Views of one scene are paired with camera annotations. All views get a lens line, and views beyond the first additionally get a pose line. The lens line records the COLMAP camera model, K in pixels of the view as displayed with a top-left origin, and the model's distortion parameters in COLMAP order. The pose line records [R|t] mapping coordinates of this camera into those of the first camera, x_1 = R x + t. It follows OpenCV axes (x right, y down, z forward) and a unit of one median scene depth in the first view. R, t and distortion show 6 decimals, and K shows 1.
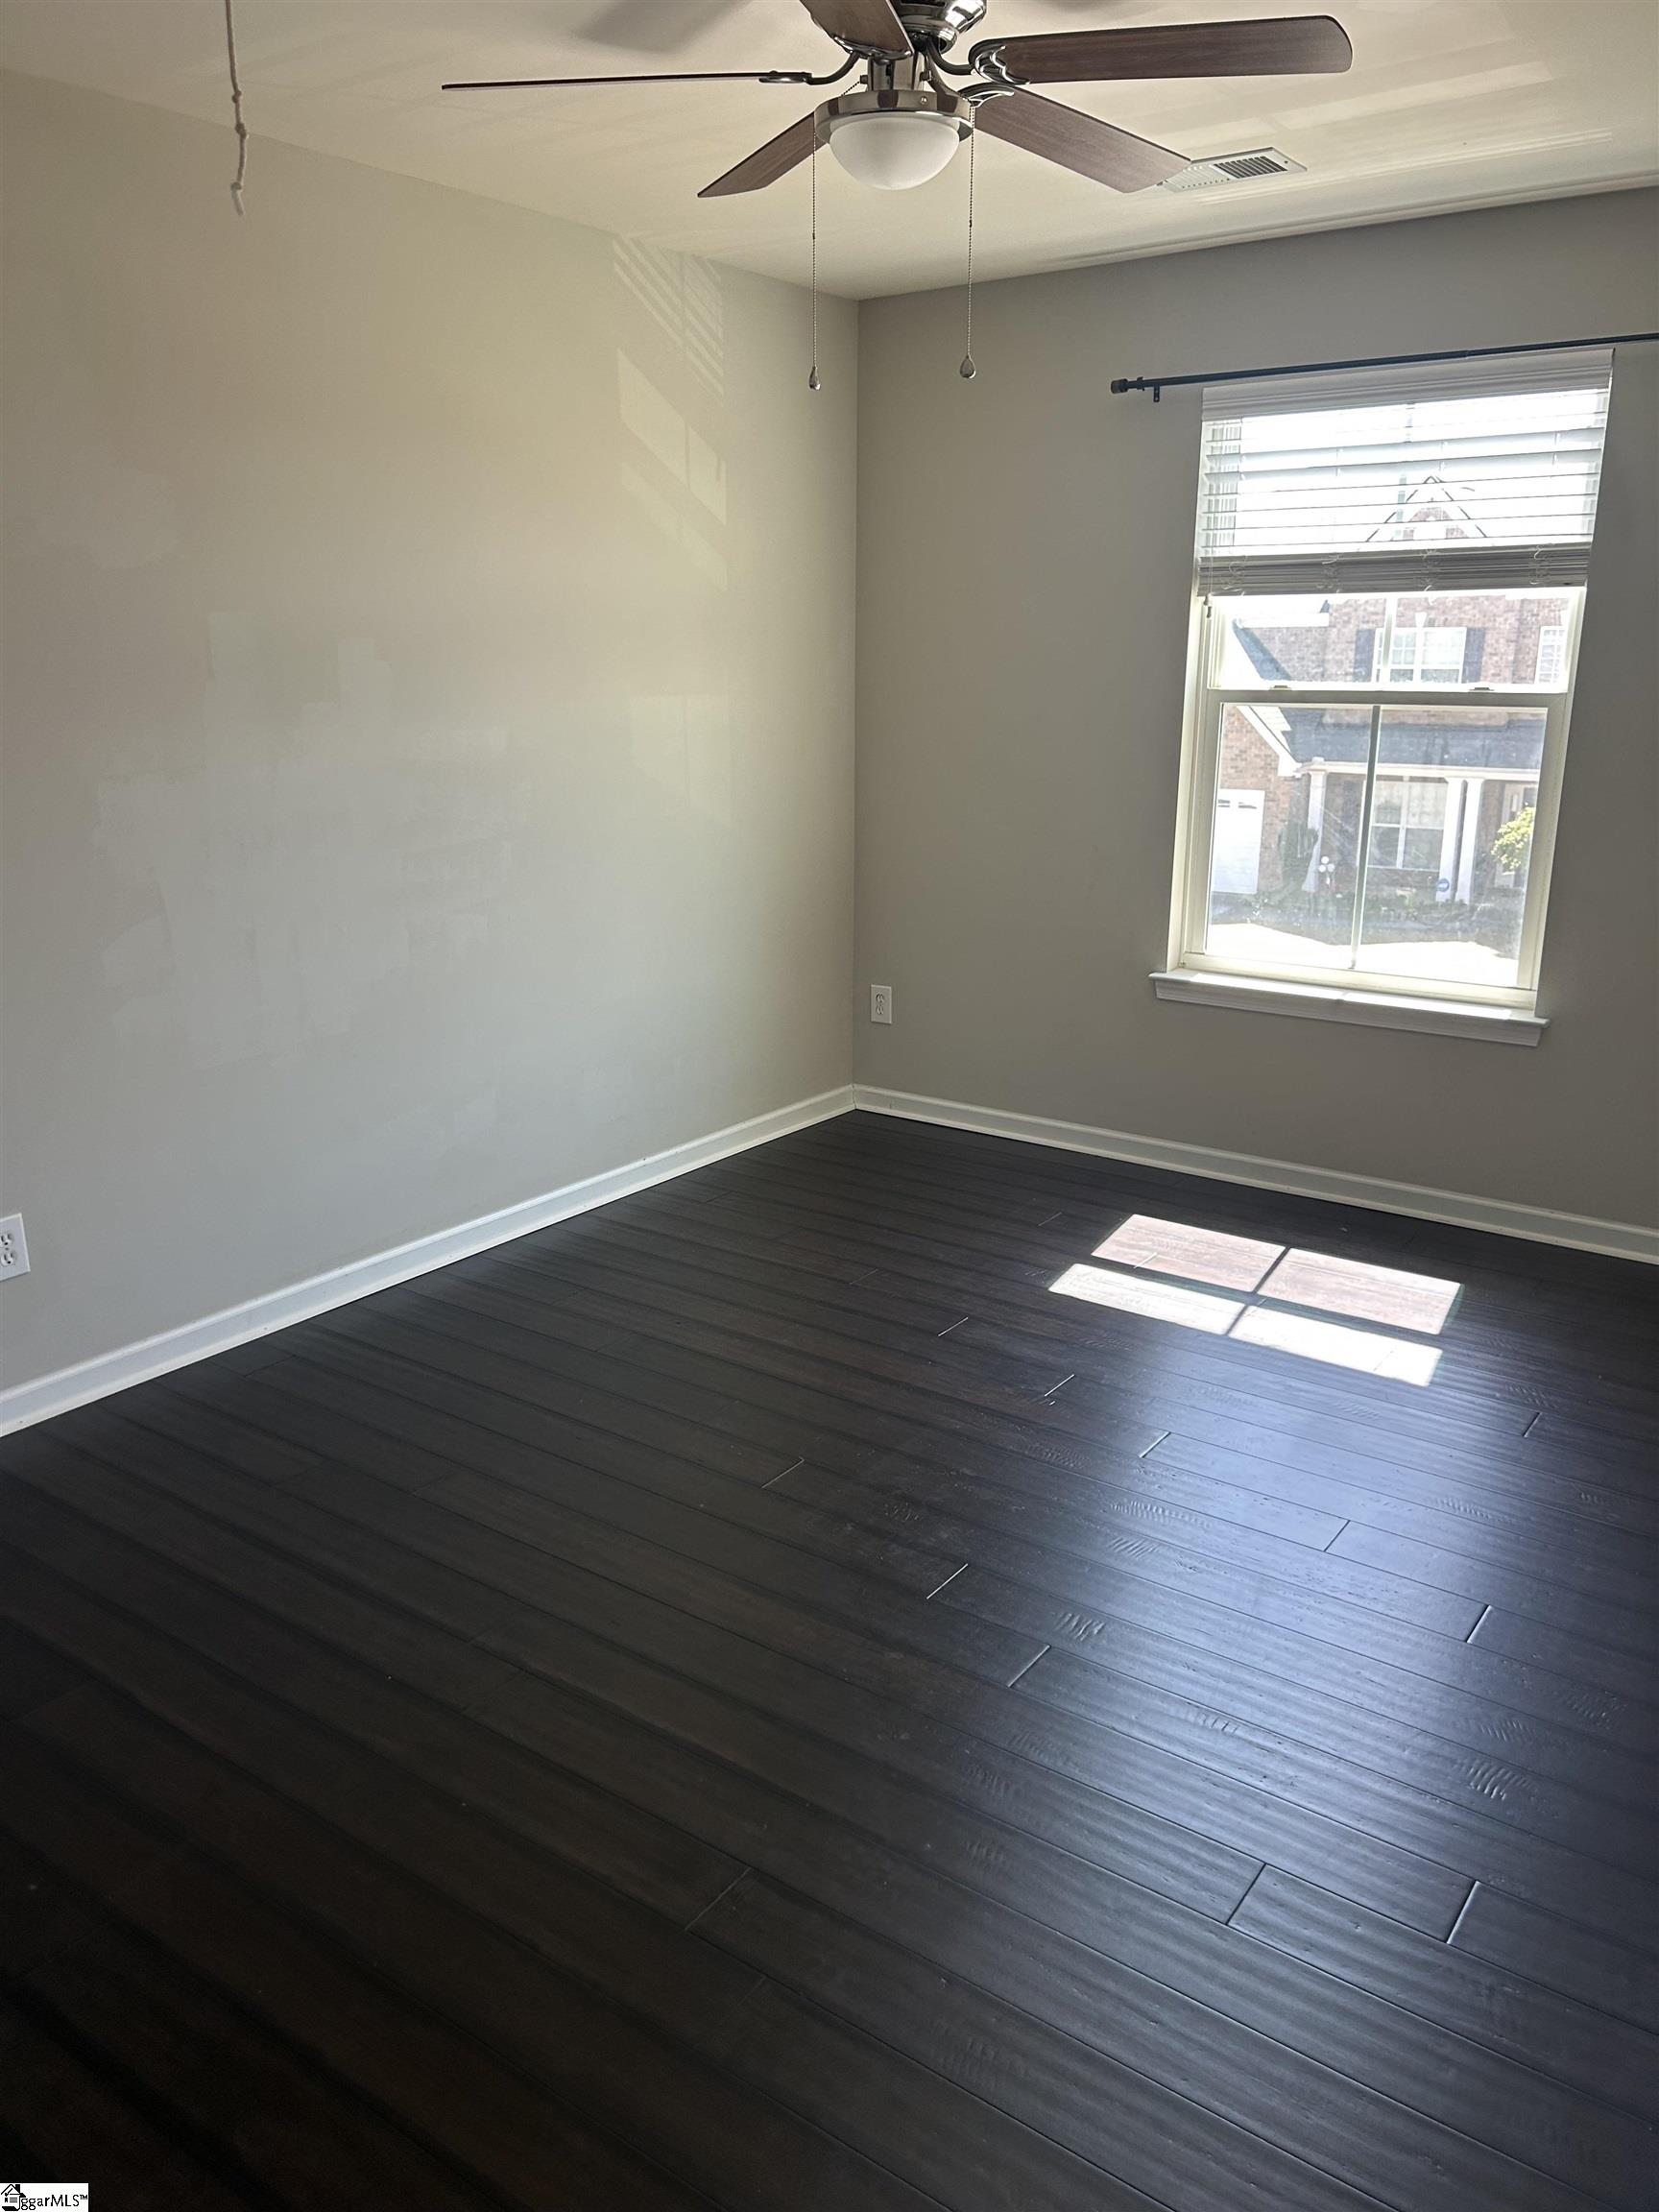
lens RADIAL K [[1752.3, 0, 830.2], [0, 1752.3, 1135.0], [0, 0, 1]] dist [0.026113, -0.009730]
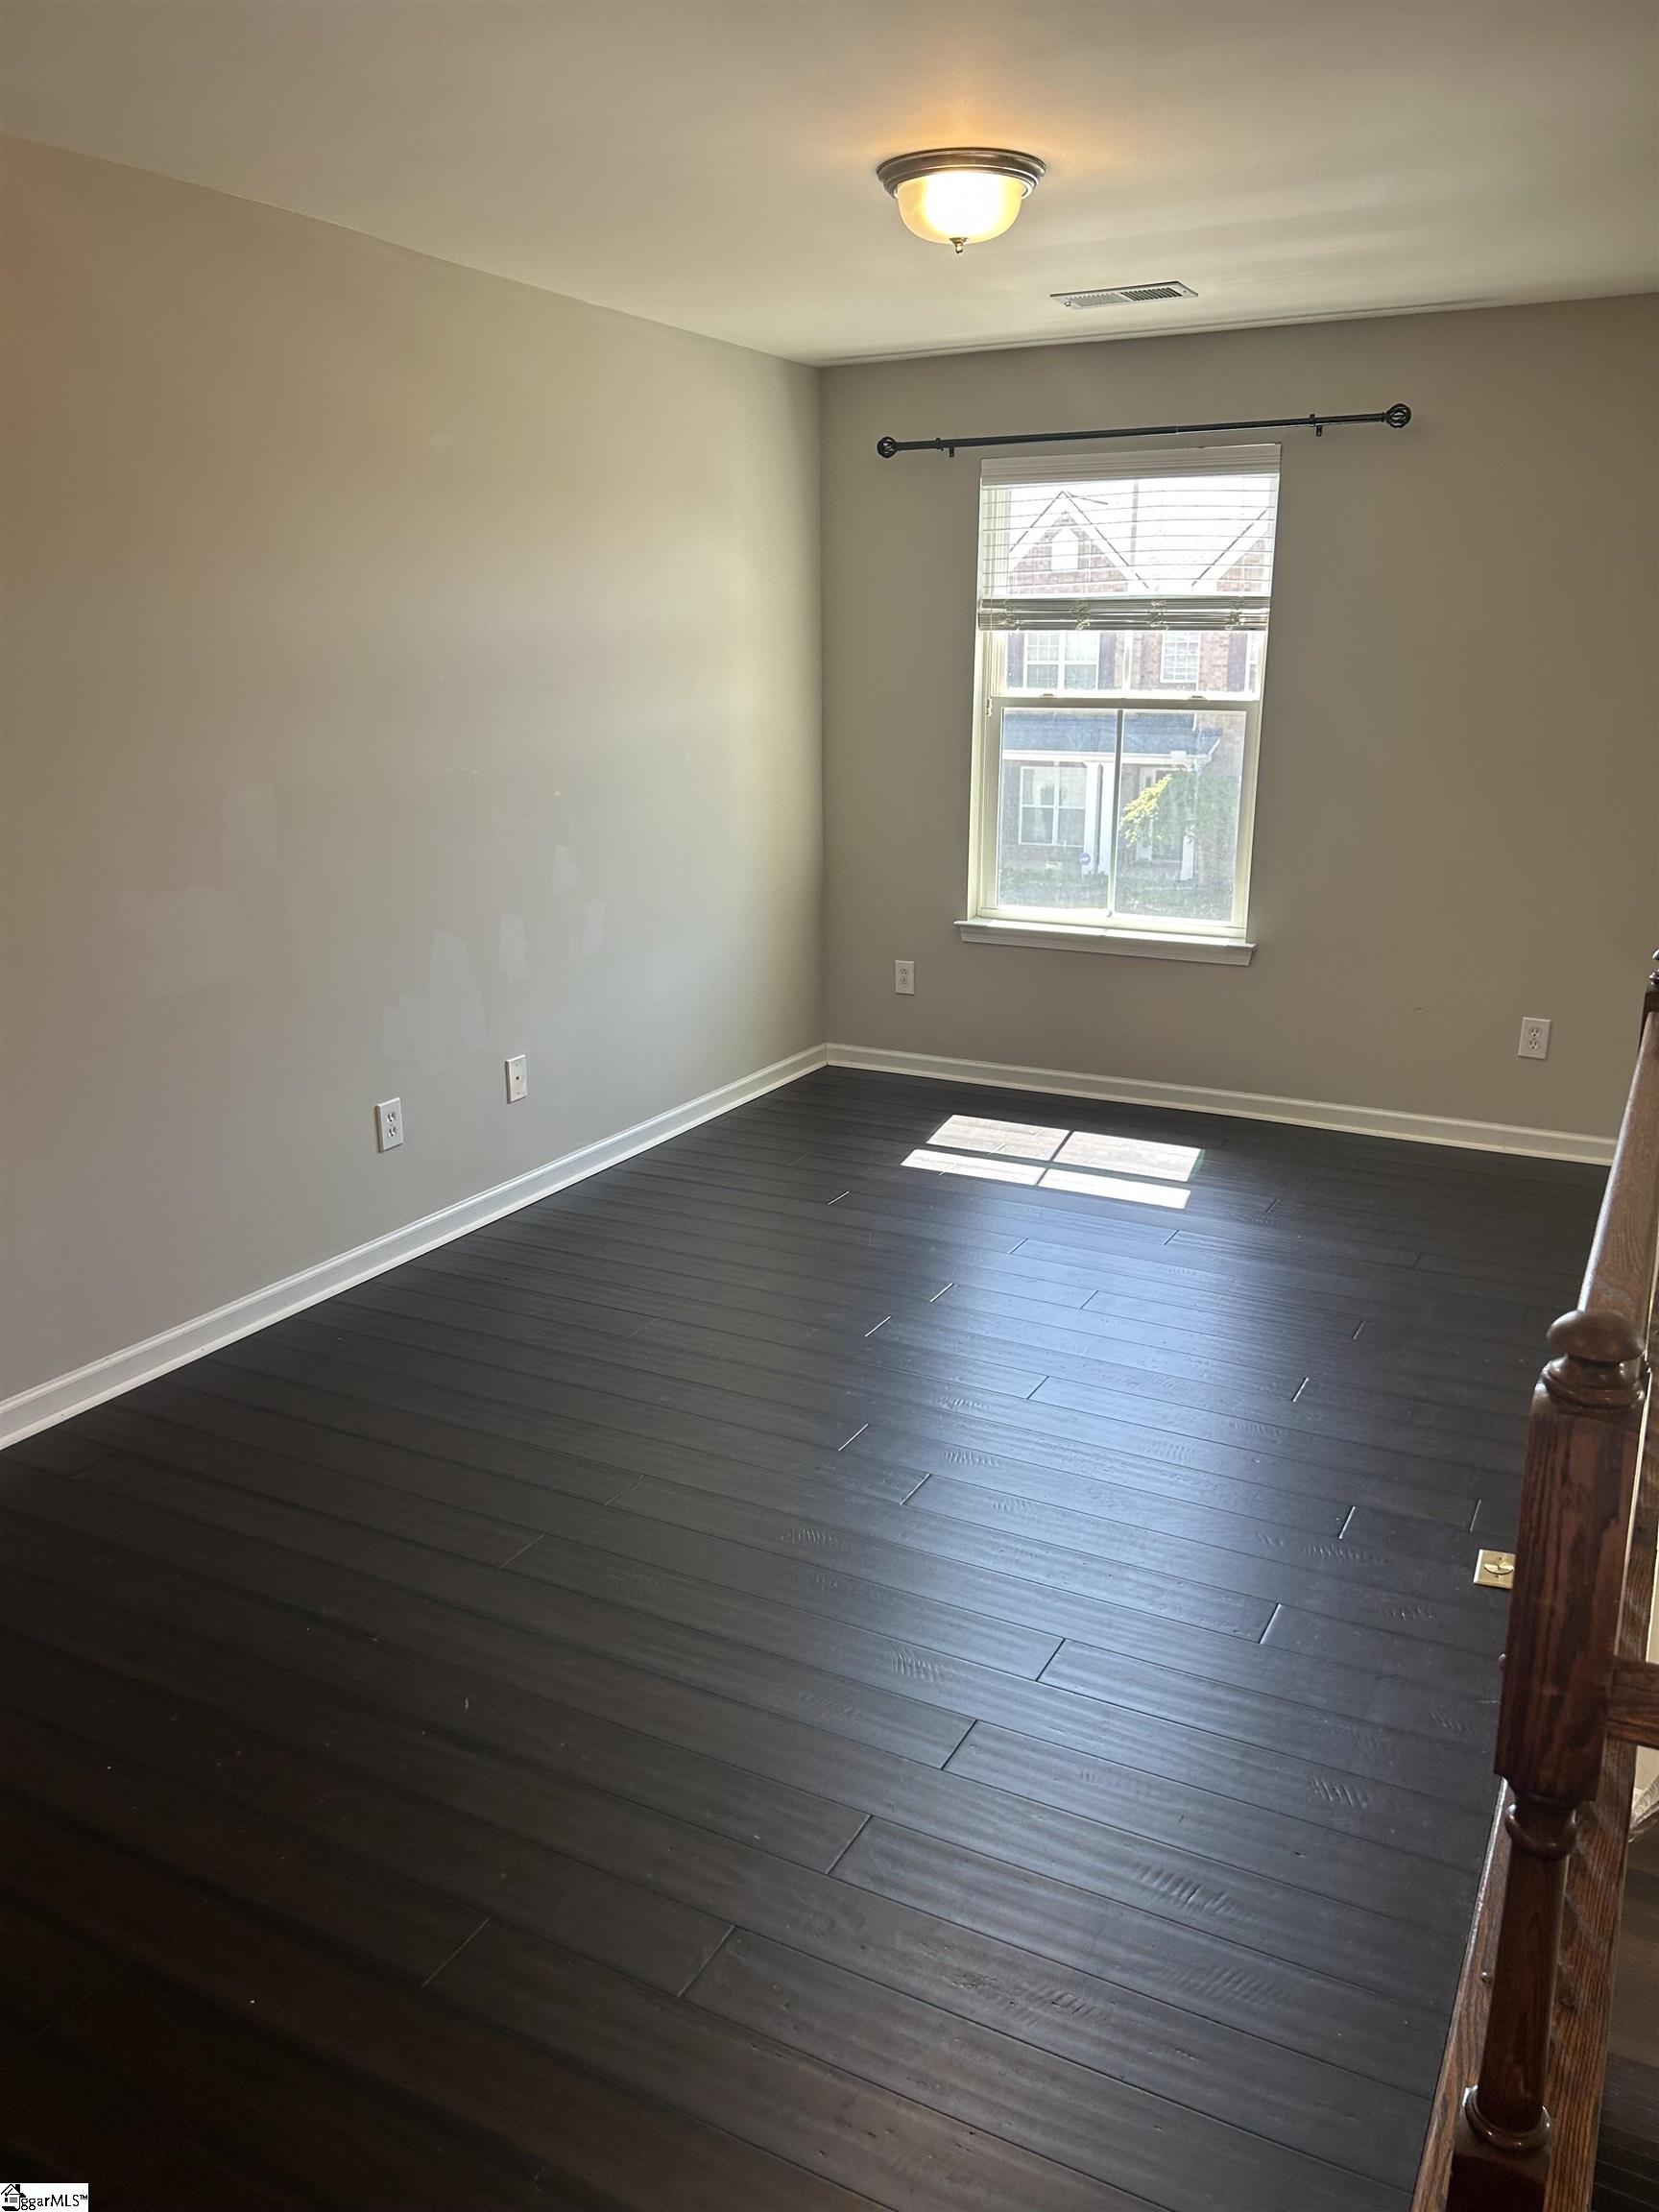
lens RADIAL K [[1677.2, 0, 840.9], [0, 1677.2, 1109.5], [0, 0, 1]] dist [0.043837, -0.007020]
pose [[0.981209, -0.053606, 0.185353, -0.131256], [0.053656, 0.998548, 0.004750, 0.033610], [-0.185339, 0.005284, 0.982660, -0.177571]]
